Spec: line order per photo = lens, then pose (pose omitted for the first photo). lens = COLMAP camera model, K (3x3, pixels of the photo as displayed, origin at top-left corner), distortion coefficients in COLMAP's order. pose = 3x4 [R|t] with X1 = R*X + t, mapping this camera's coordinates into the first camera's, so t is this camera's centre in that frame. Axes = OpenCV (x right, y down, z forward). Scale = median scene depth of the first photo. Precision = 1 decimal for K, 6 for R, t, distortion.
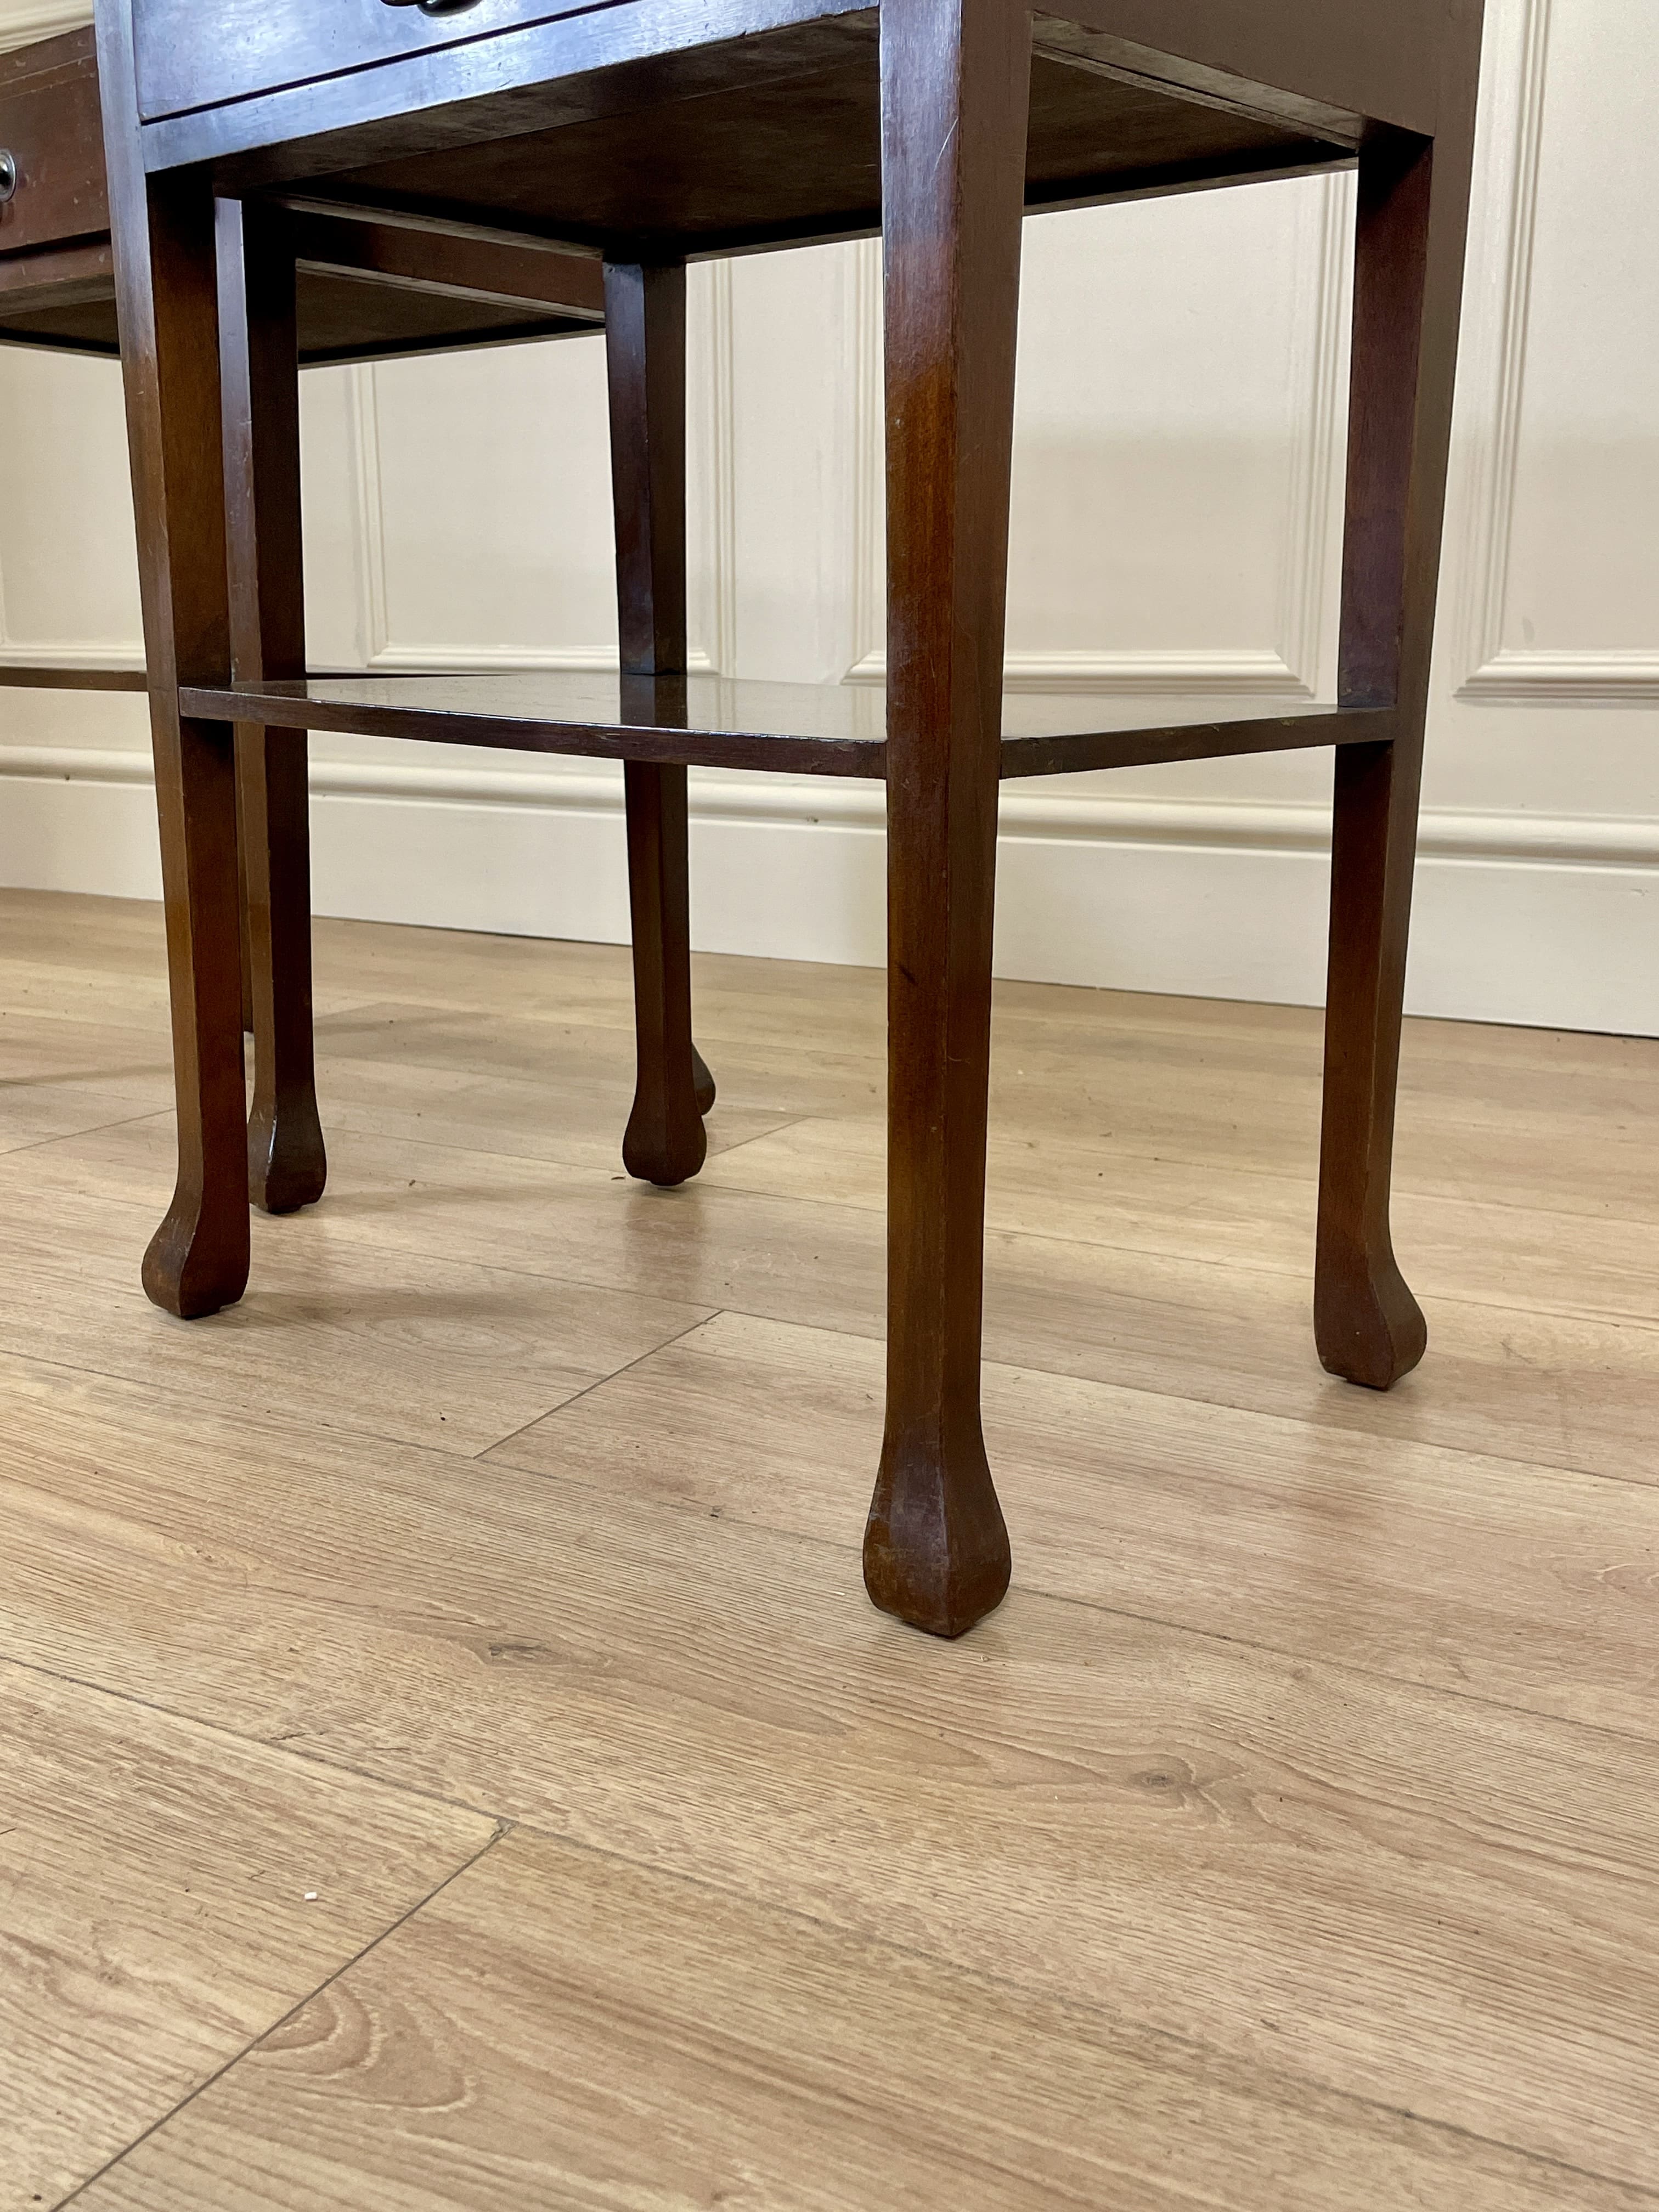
lens RADIAL K [[2076.5, 0, 829.5], [0, 2076.5, 1106.0], [0, 0, 1]] dist [0.067913, -0.017040]
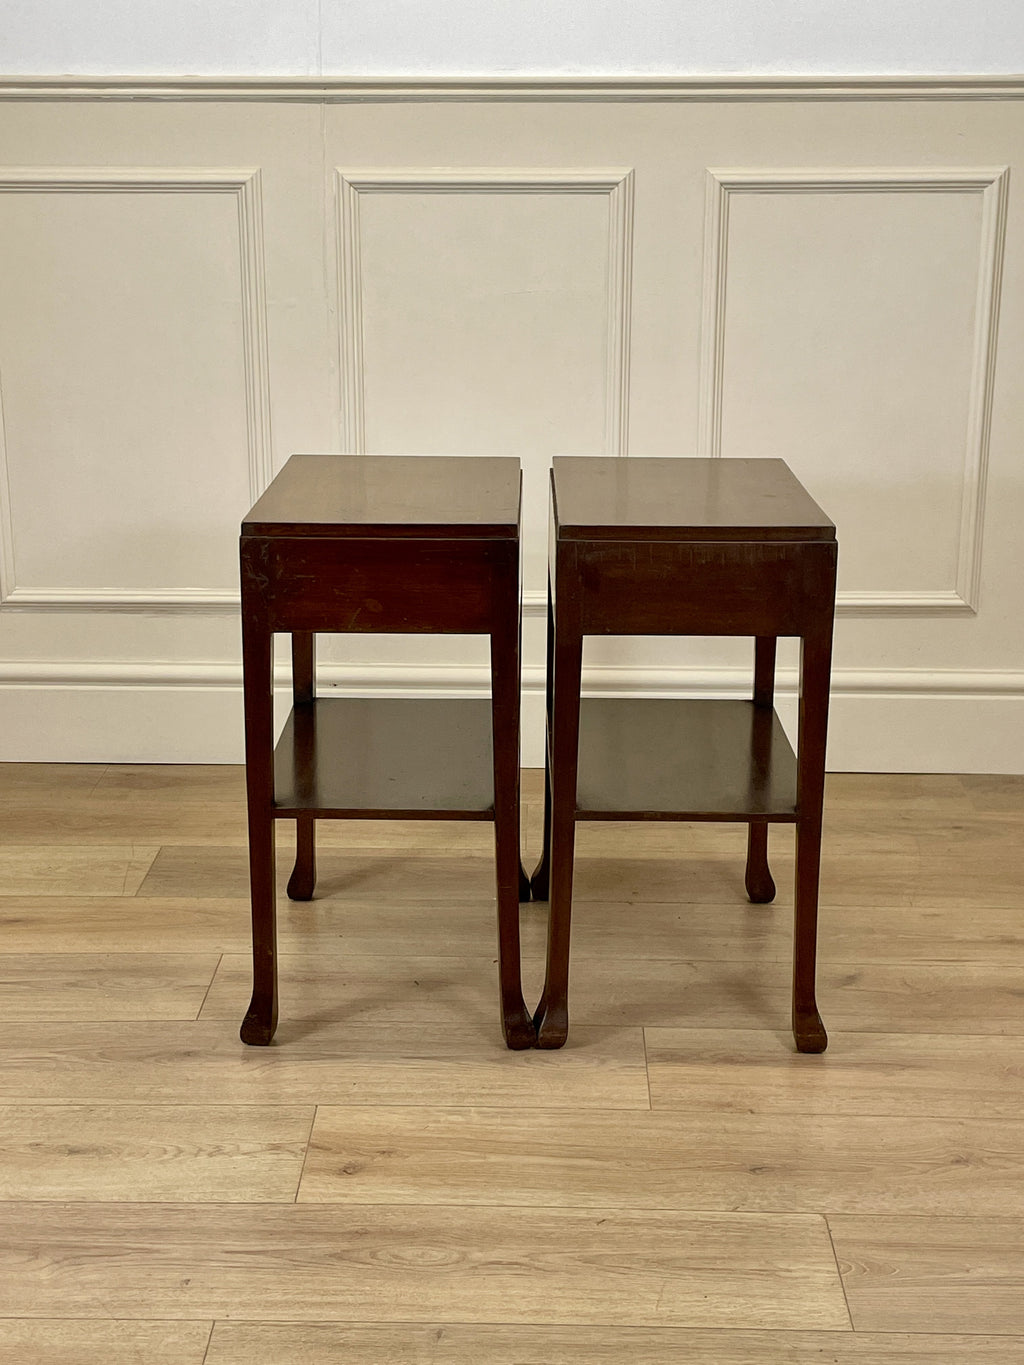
lens RADIAL K [[1941.9, 0, 512.0], [0, 1941.9, 682.5], [0, 0, 1]] dist [0.127572, -0.121852]
pose [[0.894266, -0.129318, 0.428445, -1.945704], [0.102560, 0.991082, 0.085074, -0.897860], [-0.435626, -0.032137, 0.899554, -1.758032]]
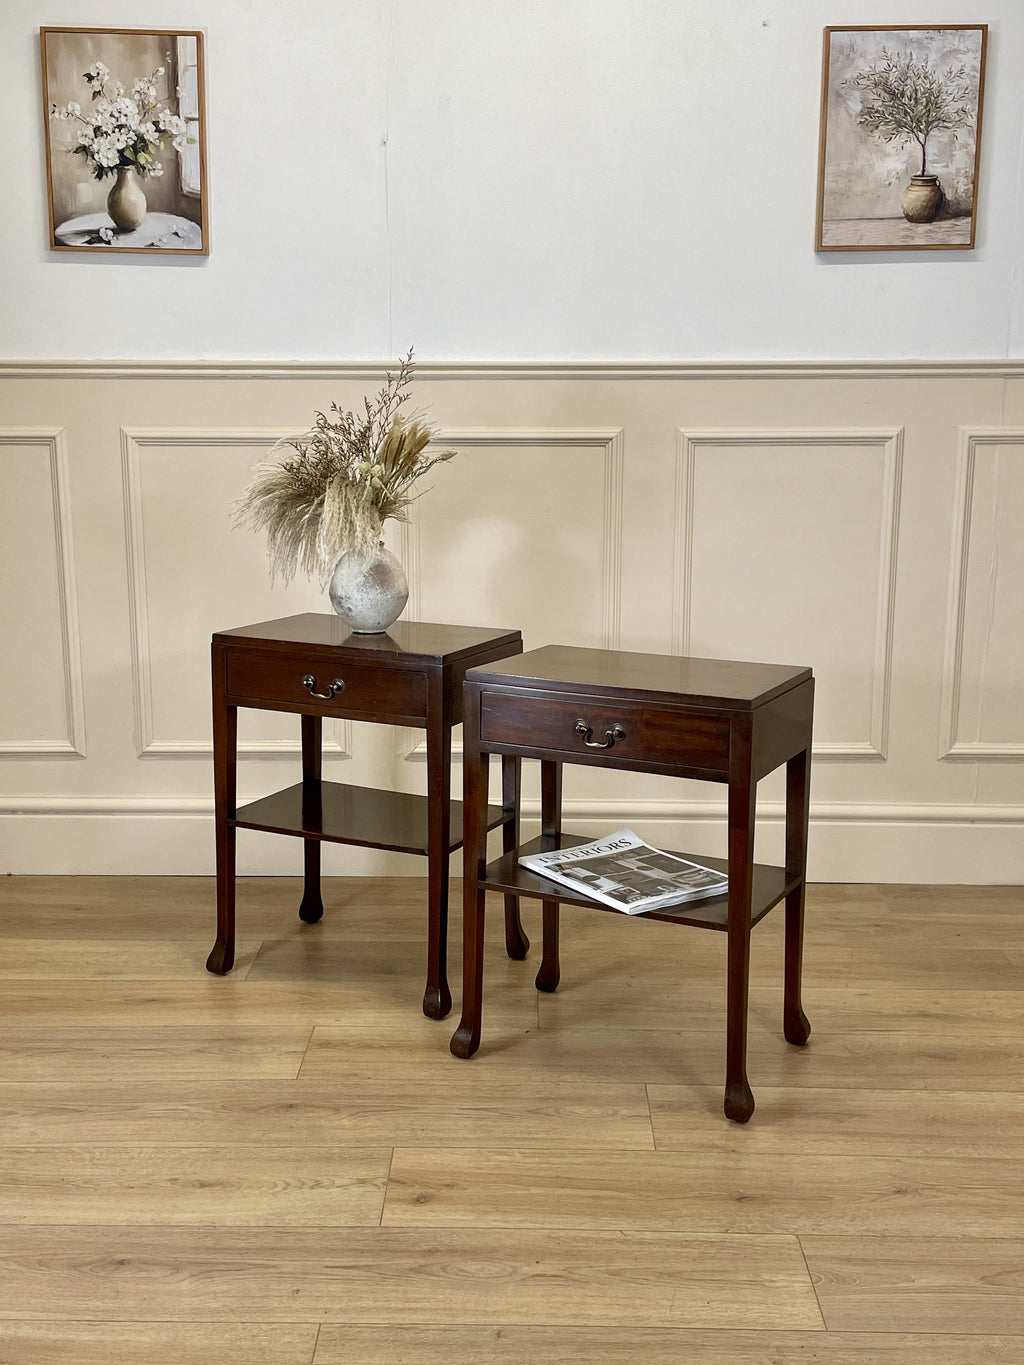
lens RADIAL K [[1485.4, 0, 512.0], [0, 1485.4, 682.5], [0, 0, 1]] dist [0.089839, -0.041513]
pose [[0.891408, -0.092602, 0.443640, -2.036178], [0.103790, 0.994599, -0.000940, -0.909073], [-0.441157, 0.046883, 0.896205, -1.709846]]
